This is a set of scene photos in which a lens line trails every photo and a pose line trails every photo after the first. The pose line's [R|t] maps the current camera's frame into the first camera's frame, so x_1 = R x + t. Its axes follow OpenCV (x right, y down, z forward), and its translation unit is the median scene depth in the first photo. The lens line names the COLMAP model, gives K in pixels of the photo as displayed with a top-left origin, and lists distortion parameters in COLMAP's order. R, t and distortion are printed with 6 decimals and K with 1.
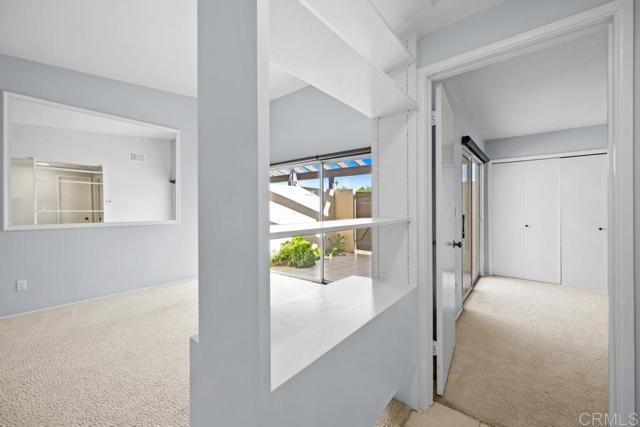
lens RADIAL K [[258.3, 0, 320.3], [0, 258.3, 210.1], [0, 0, 1]] dist [0.001563, -0.001836]
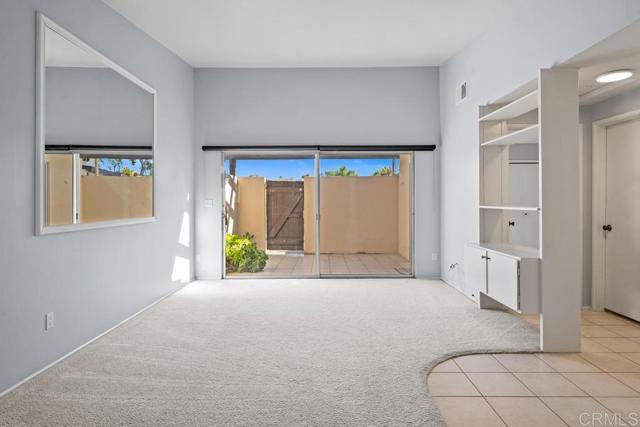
lens RADIAL K [[377.5, 0, 326.5], [0, 377.5, 197.4], [0, 0, 1]] dist [-0.002323, -0.001152]
pose [[0.774212, 0.005597, 0.632901, -0.495596], [0.004634, 0.999884, -0.014510, 0.002439], [-0.632909, 0.014166, 0.774097, -0.060602]]
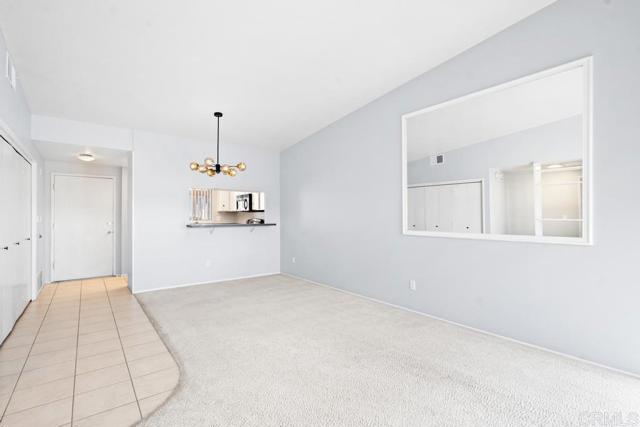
lens RADIAL K [[298.1, 0, 316.5], [0, 298.1, 214.3], [0, 0, 1]] dist [0.003495, 0.000391]
pose [[-0.233140, -0.007799, -0.972412, 0.072100], [-0.002676, 0.999969, -0.007379, -0.000386], [0.972439, 0.000881, -0.233154, 0.364997]]
